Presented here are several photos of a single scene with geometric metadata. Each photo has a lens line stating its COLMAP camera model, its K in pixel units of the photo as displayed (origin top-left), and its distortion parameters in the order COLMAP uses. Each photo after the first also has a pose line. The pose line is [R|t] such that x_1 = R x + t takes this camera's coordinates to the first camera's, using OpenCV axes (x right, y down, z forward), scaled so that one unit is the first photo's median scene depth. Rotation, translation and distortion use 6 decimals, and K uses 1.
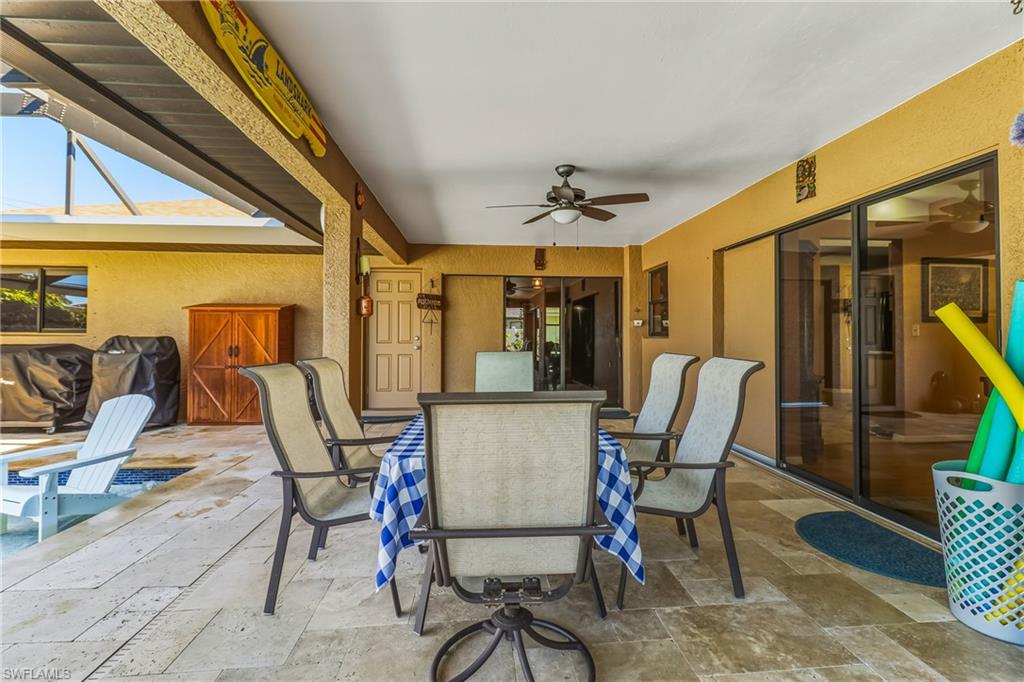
lens RADIAL K [[478.5, 0, 516.7], [0, 478.5, 330.3], [0, 0, 1]] dist [0.006005, -0.000724]
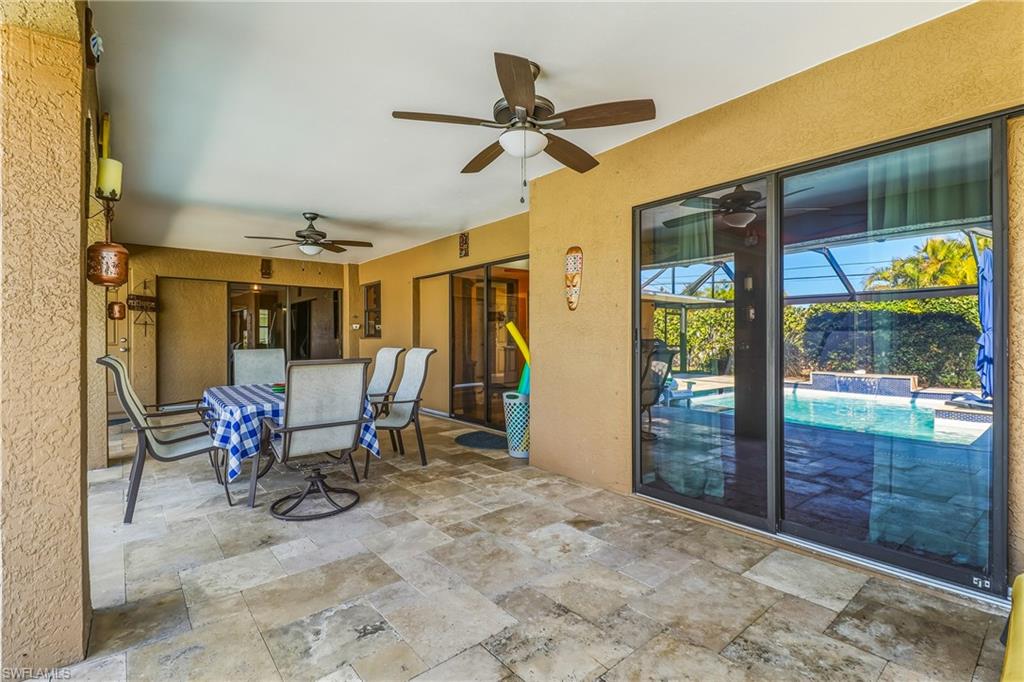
lens RADIAL K [[478.5, 0, 518.2], [0, 478.5, 337.0], [0, 0, 1]] dist [0.006005, -0.000724]
pose [[0.822597, -0.002380, 0.568620, -0.211946], [-0.002983, 0.999959, 0.008501, -0.001275], [-0.568617, -0.008689, 0.822556, -0.521893]]
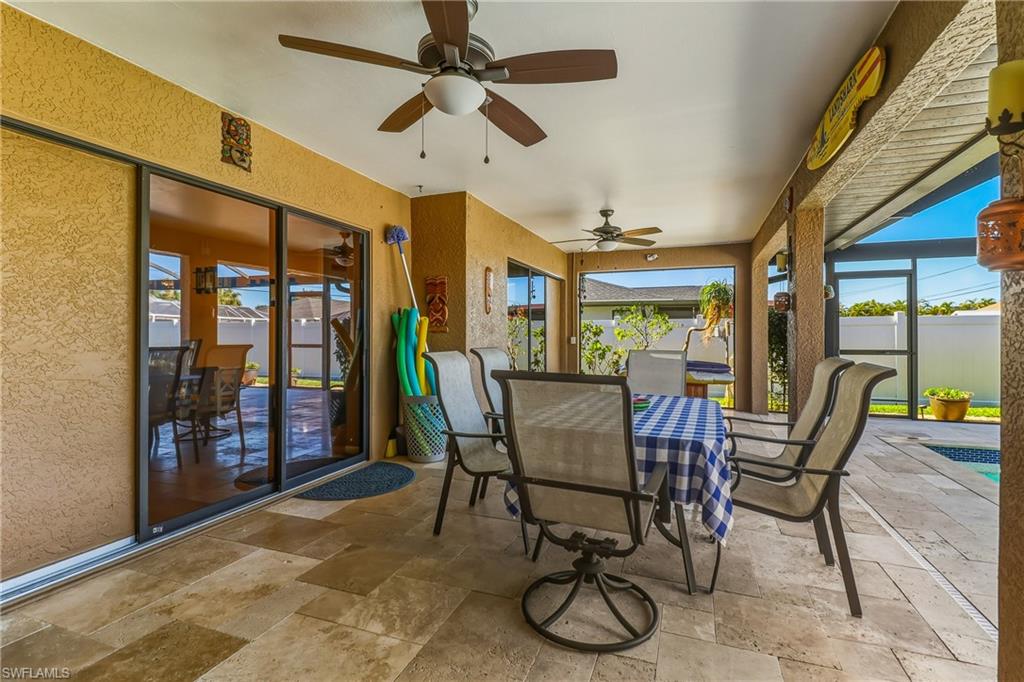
lens RADIAL K [[478.5, 0, 517.7], [0, 478.5, 337.5], [0, 0, 1]] dist [0.006005, -0.000724]
pose [[-0.905154, -0.005392, 0.425050, -0.187520], [-0.007764, 0.999962, -0.003848, 0.018912], [-0.425014, -0.006783, -0.905161, 1.534792]]
